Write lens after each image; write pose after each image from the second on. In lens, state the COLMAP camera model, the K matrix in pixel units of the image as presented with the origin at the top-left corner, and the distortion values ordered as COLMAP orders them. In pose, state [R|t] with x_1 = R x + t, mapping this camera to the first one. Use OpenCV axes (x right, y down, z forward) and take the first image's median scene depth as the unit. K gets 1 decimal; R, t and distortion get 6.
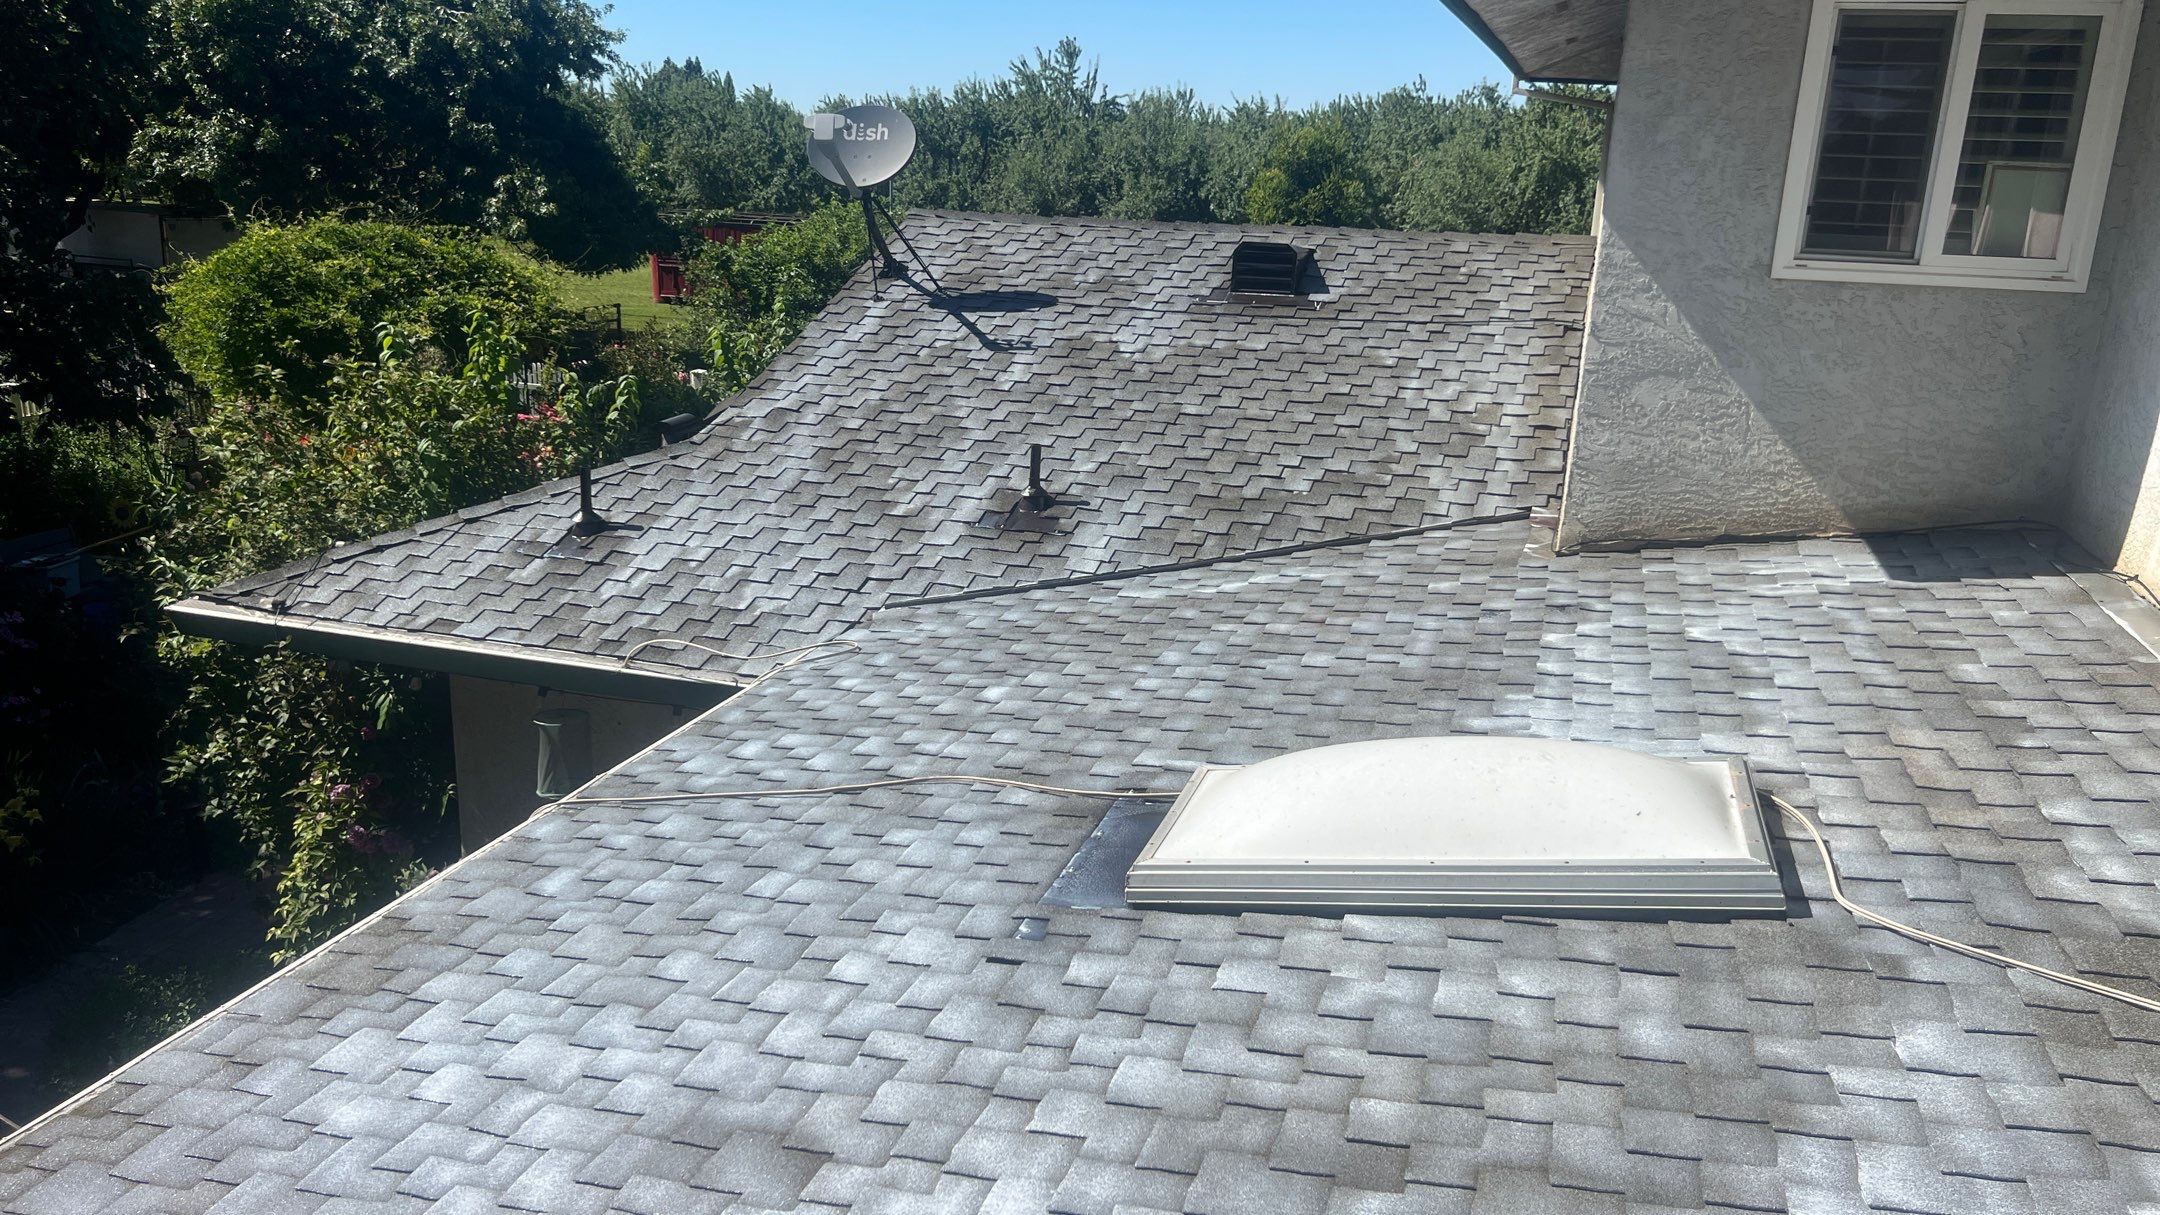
lens RADIAL K [[1622.3, 0, 1065.8], [0, 1622.3, 617.5], [0, 0, 1]] dist [0.062535, -0.083597]
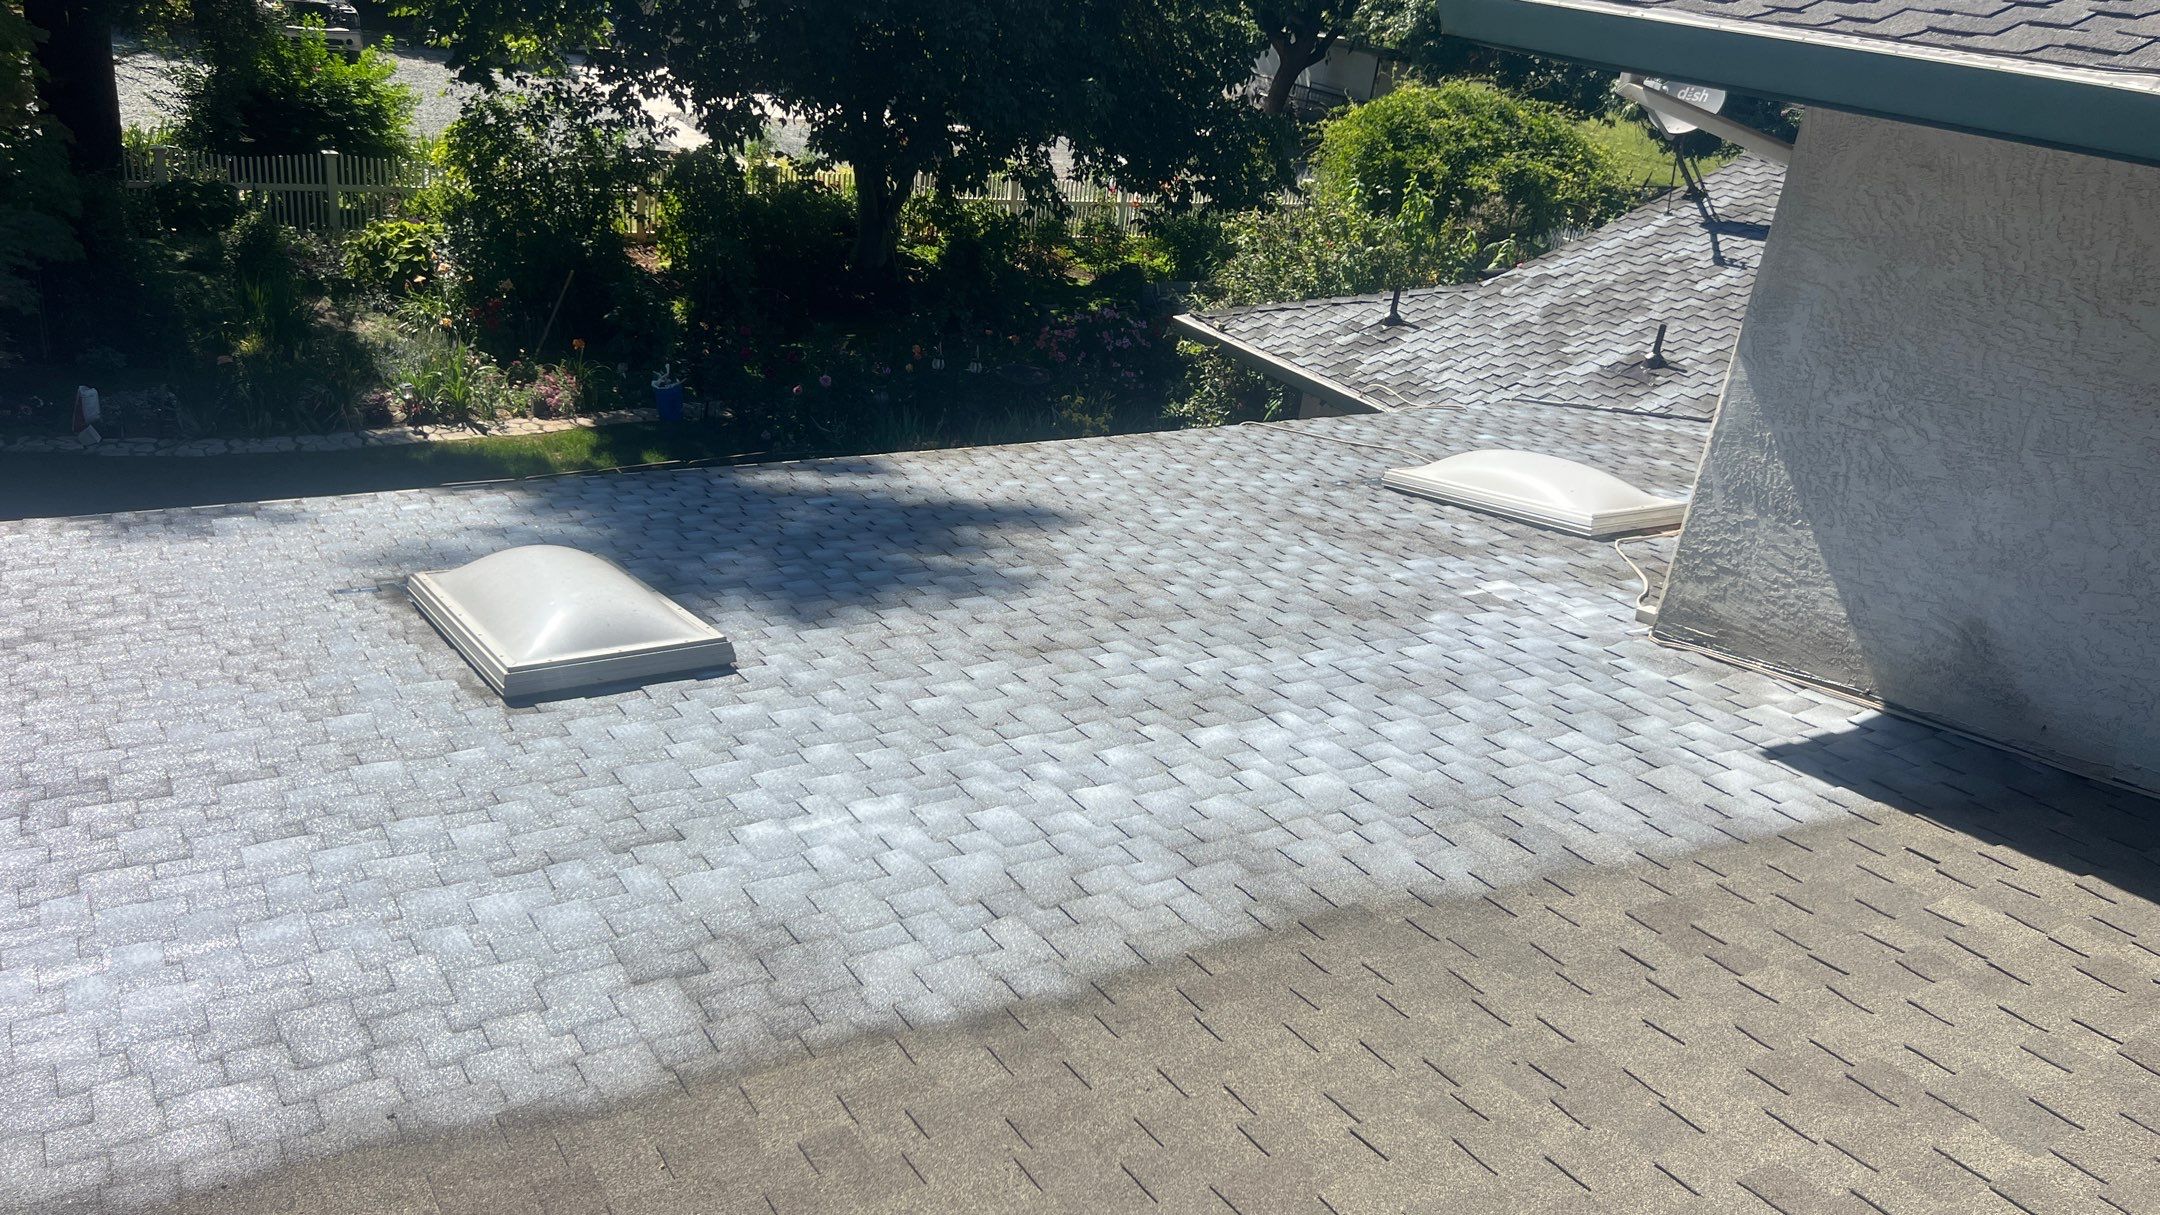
lens RADIAL K [[1622.3, 0, 1079.6], [0, 1622.3, 600.5], [0, 0, 1]] dist [0.062535, -0.083597]
pose [[0.762632, 0.303408, -0.571259, 0.445343], [-0.261627, 0.952387, 0.156561, 0.034547], [0.591561, 0.030058, 0.805700, -0.457943]]
